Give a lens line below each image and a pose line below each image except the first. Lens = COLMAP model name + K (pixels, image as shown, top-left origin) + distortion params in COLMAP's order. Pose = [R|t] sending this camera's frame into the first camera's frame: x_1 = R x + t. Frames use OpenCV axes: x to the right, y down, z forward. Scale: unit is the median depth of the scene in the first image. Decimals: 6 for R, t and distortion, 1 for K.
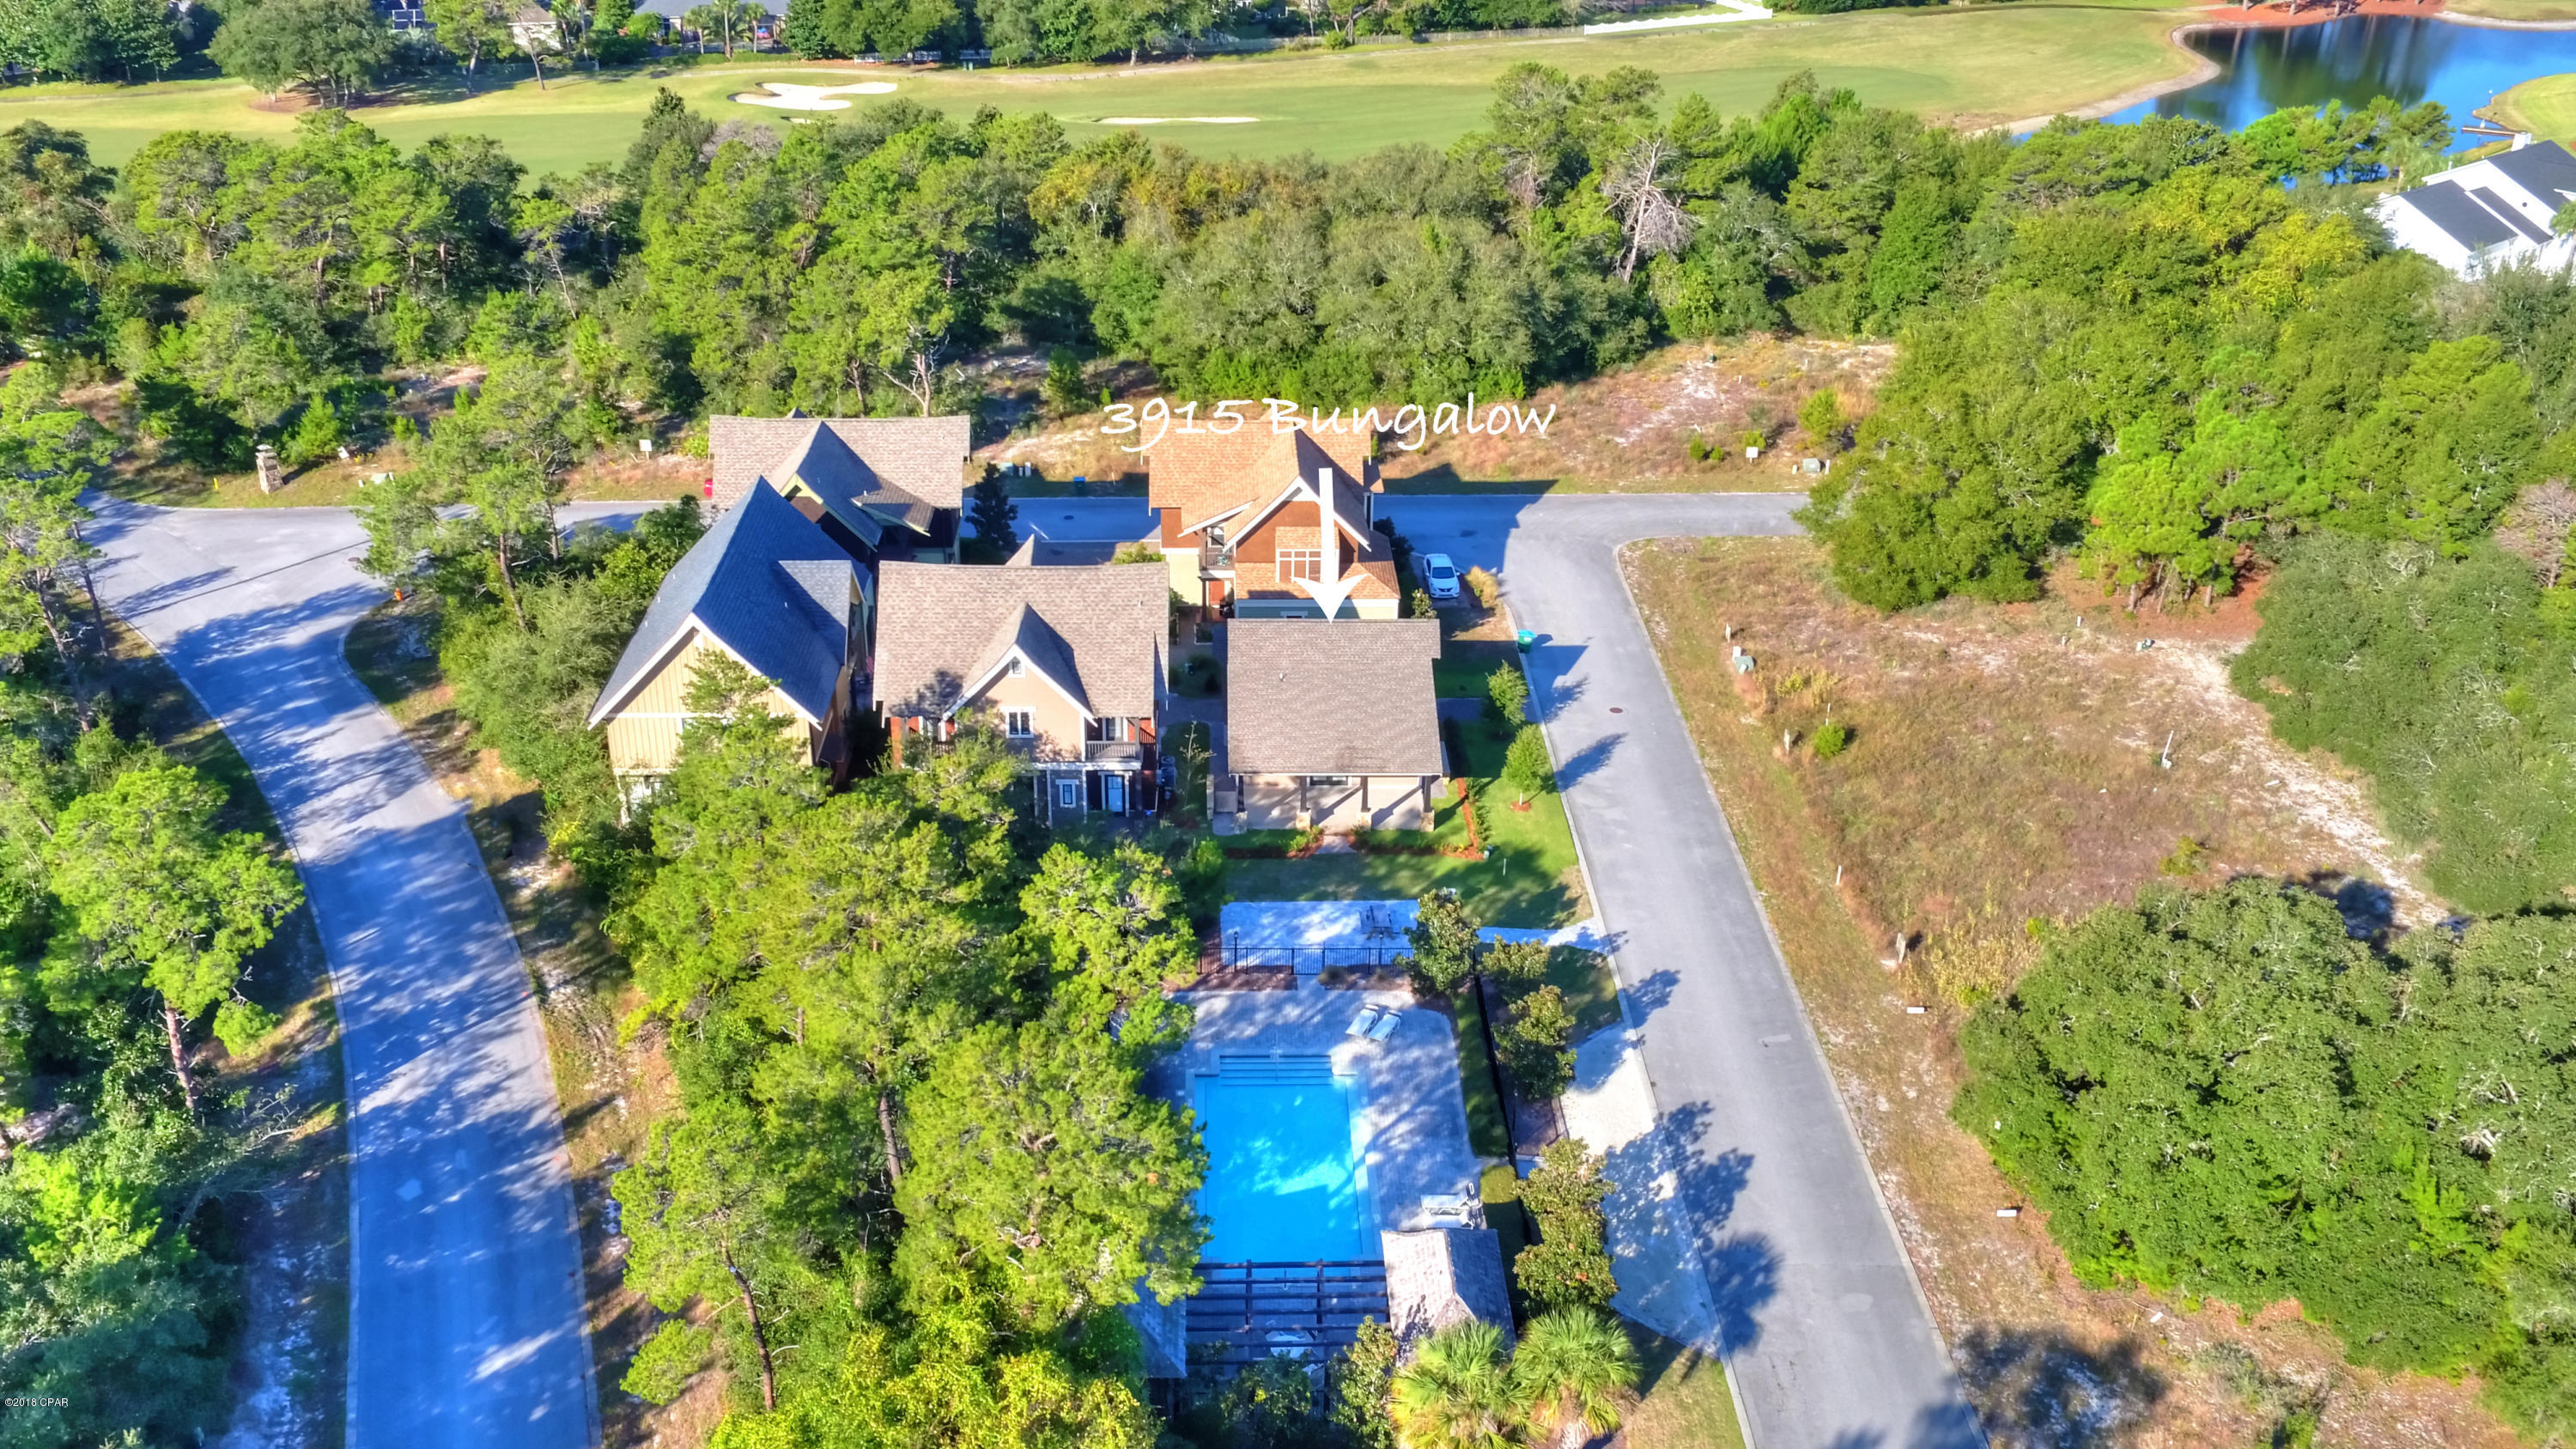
lens RADIAL K [[2302.1, 0, 1293.9], [0, 2302.1, 726.7], [0, 0, 1]] dist [0.007140, 0.009076]
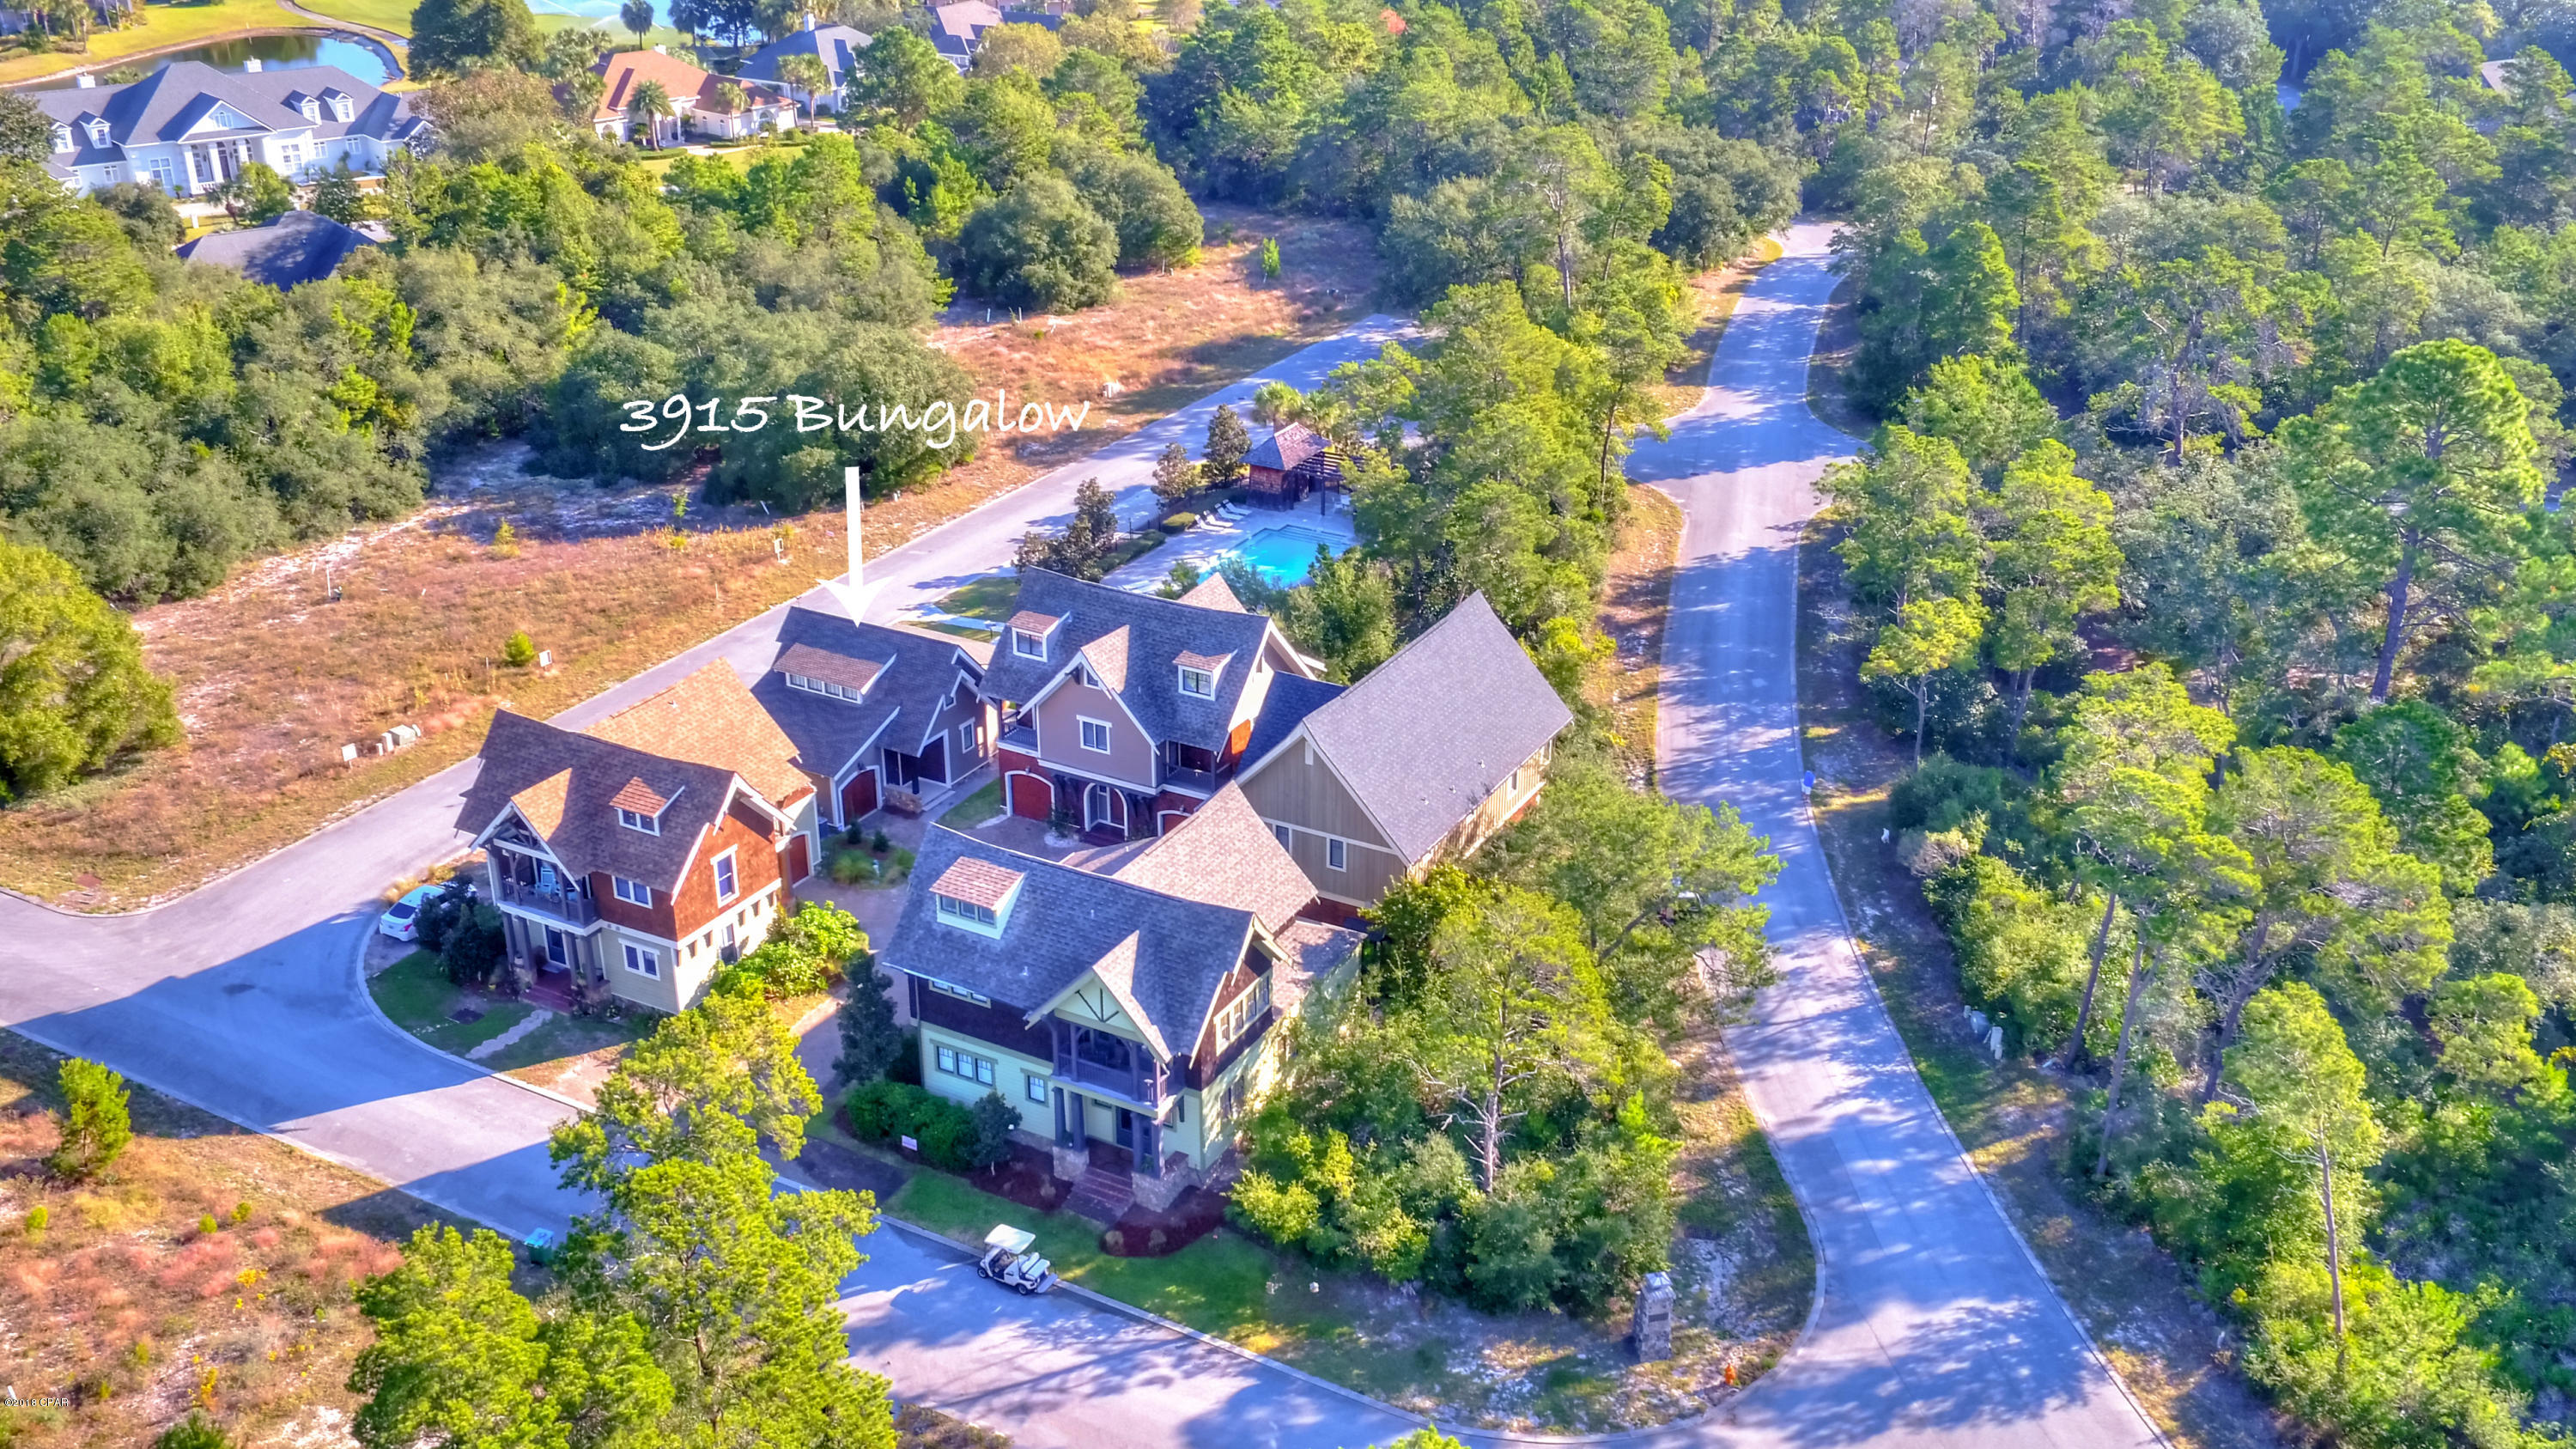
lens RADIAL K [[2302.1, 0, 1288.2], [0, 2302.1, 724.4], [0, 0, 1]] dist [0.007140, 0.009076]
pose [[-0.858278, -0.222473, 0.462455, -0.460385], [0.231026, 0.637167, 0.735286, -0.544628], [-0.458242, 0.737919, -0.495469, 1.068064]]
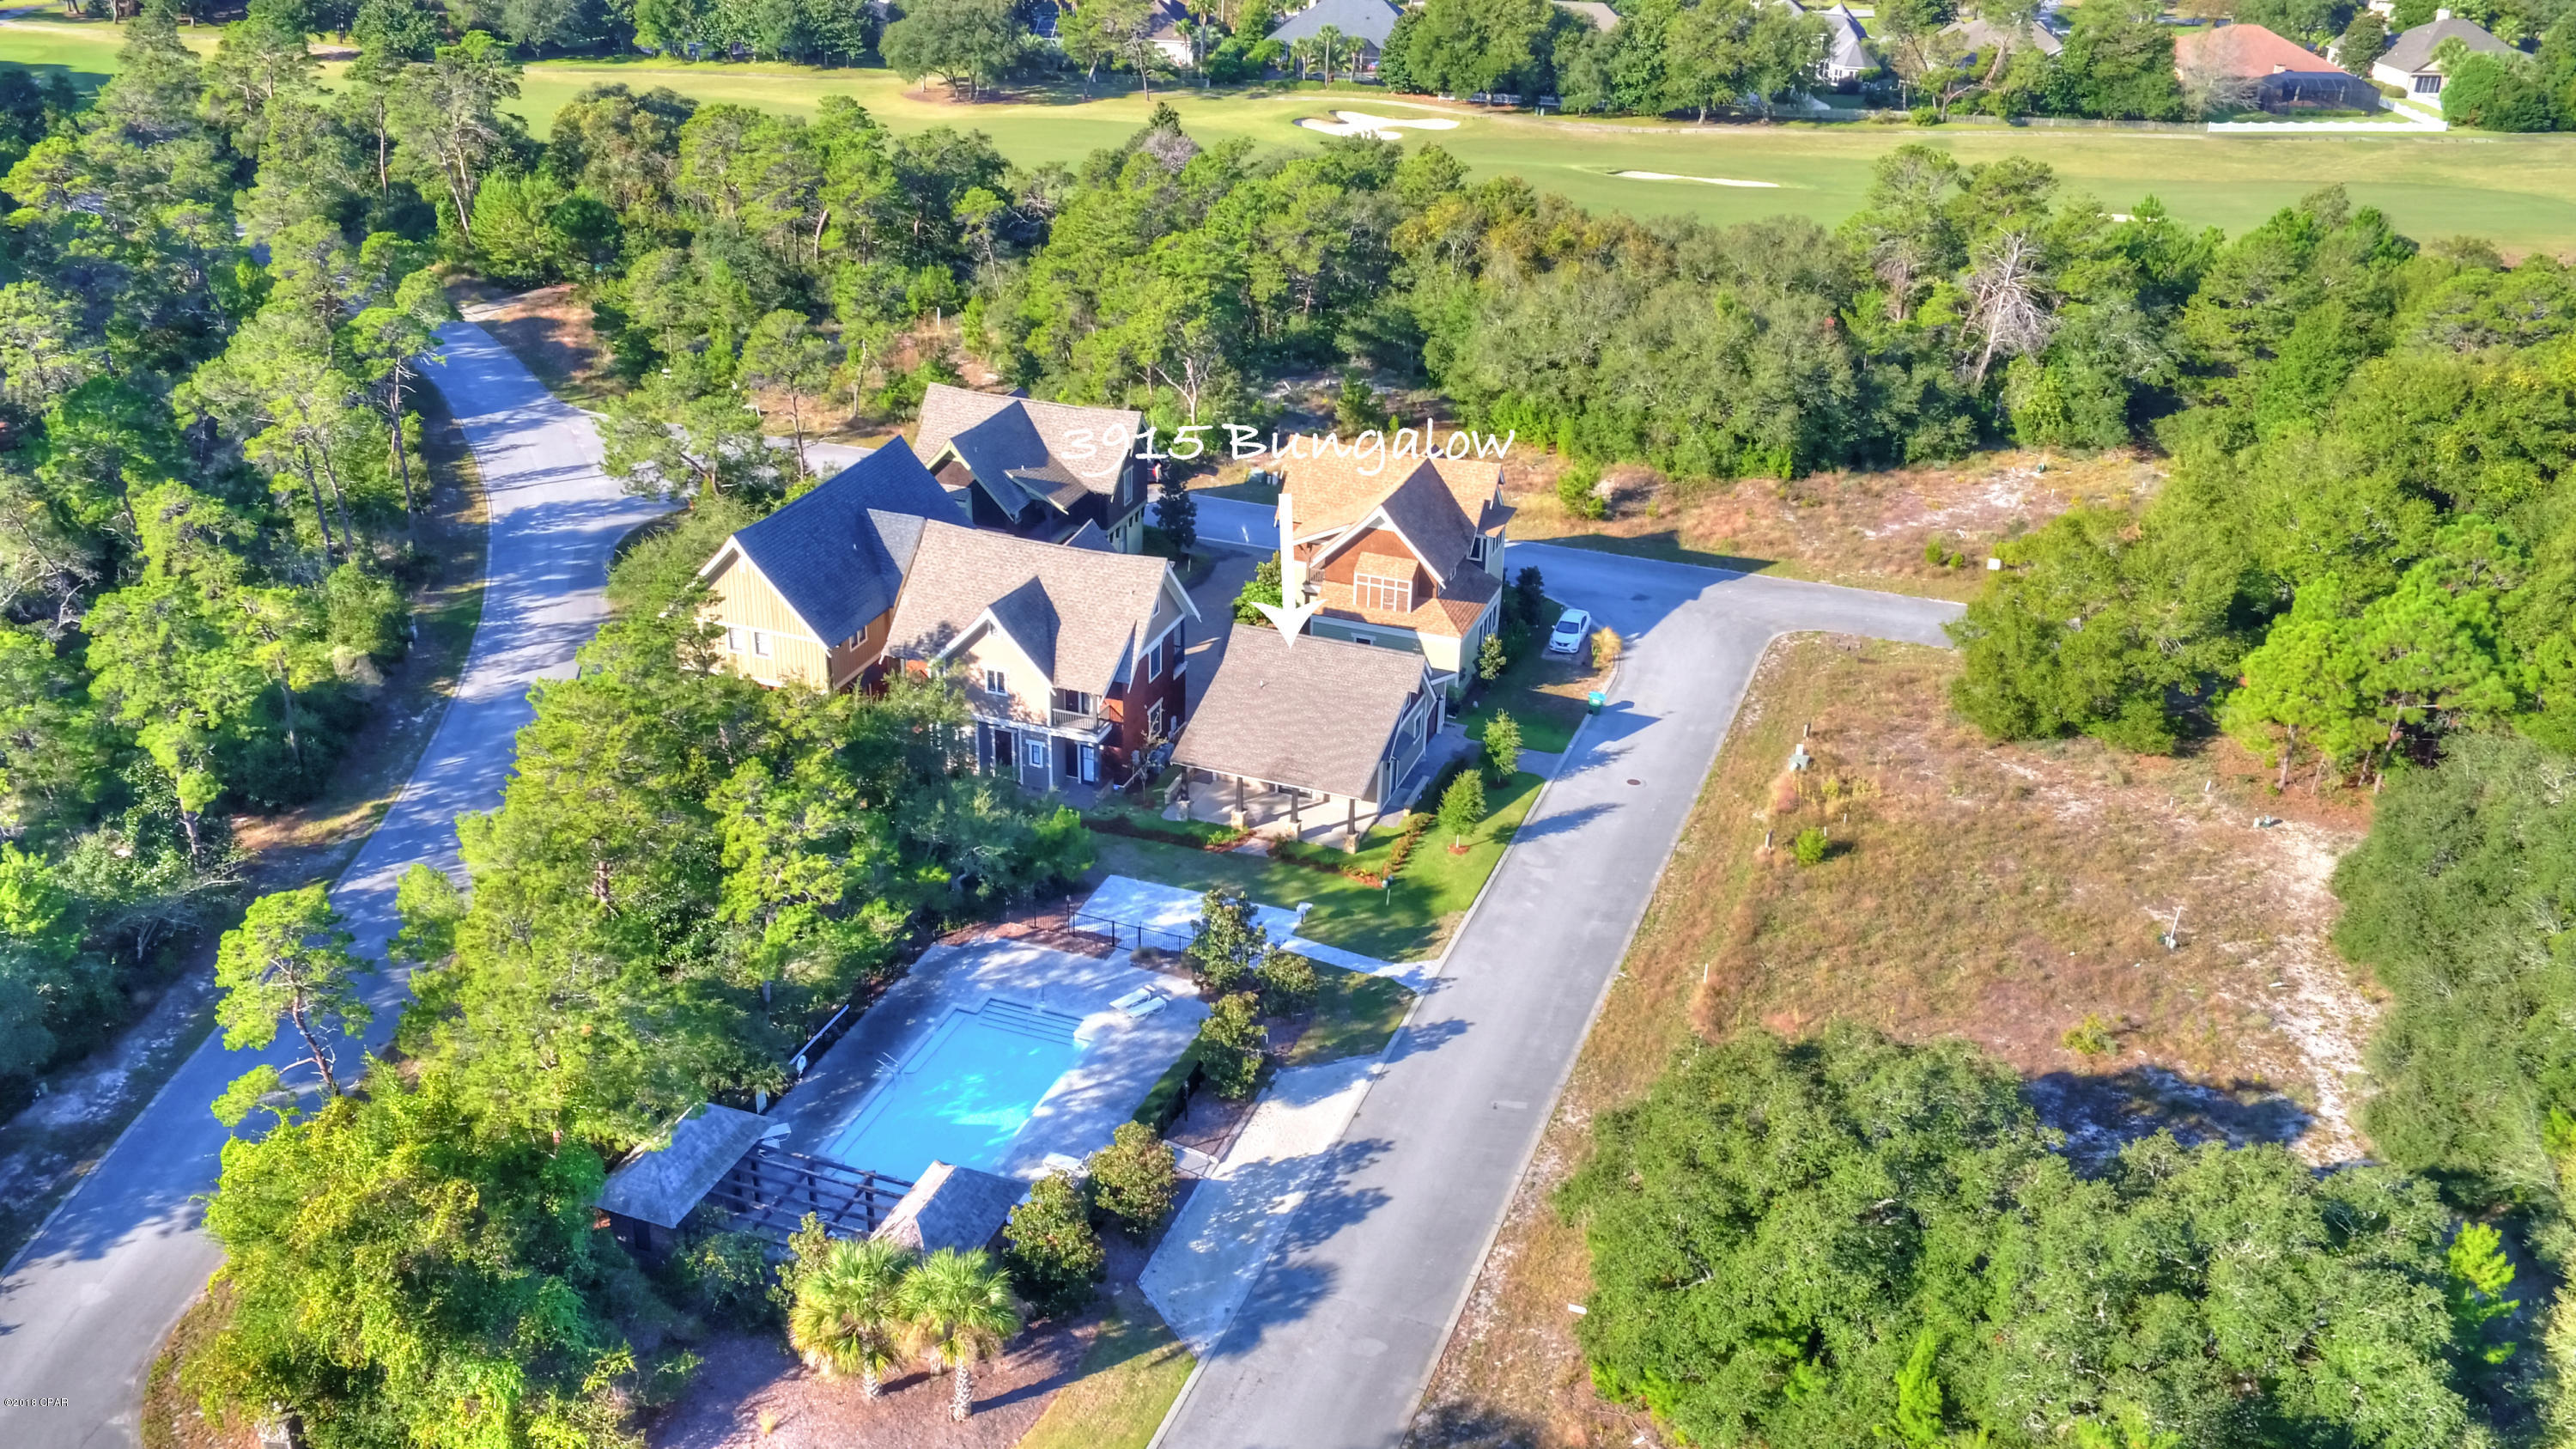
lens RADIAL K [[2302.1, 0, 1295.2], [0, 2302.1, 722.9], [0, 0, 1]] dist [0.007140, 0.009076]
pose [[0.925497, 0.170970, -0.337971, 0.265406], [-0.178621, 0.983880, 0.008581, -0.011592], [0.333990, 0.052427, 0.941117, 0.012775]]
